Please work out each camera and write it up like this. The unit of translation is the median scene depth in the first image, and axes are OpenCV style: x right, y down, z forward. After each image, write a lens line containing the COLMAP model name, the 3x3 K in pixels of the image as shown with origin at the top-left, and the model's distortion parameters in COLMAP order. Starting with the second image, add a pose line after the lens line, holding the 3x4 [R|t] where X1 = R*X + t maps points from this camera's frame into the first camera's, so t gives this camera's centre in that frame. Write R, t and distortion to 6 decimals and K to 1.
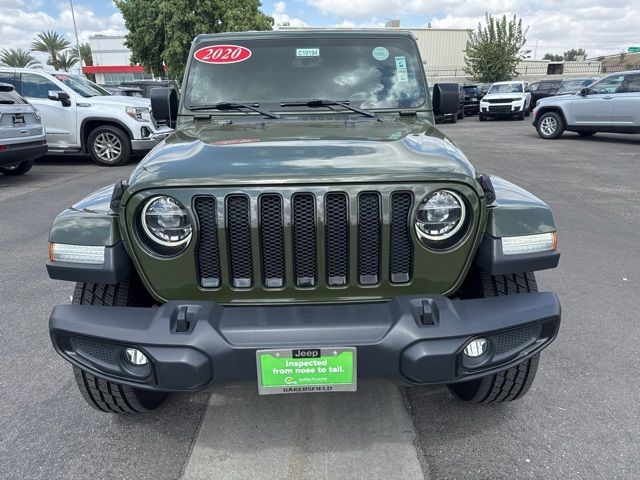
lens RADIAL K [[462.3, 0, 319.0], [0, 462.3, 237.8], [0, 0, 1]] dist [0.023632, -0.028467]
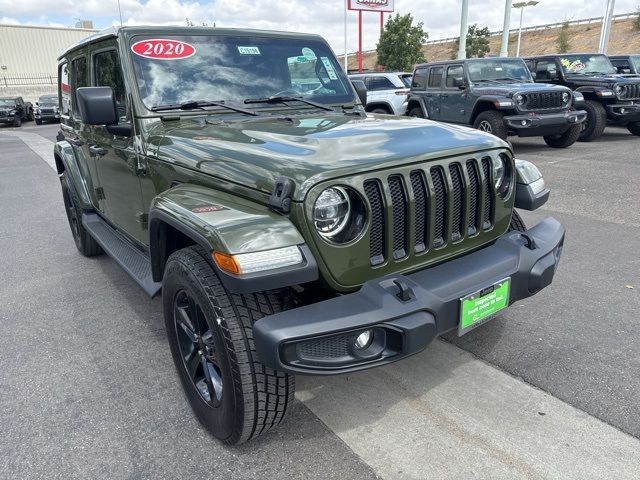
lens RADIAL K [[462.3, 0, 316.1], [0, 462.3, 239.0], [0, 0, 1]] dist [0.023632, -0.028467]
pose [[0.816849, -0.189606, 0.544800, -0.555771], [0.194568, 0.979653, 0.049221, -0.019290], [-0.543048, 0.065794, 0.837120, 0.105275]]
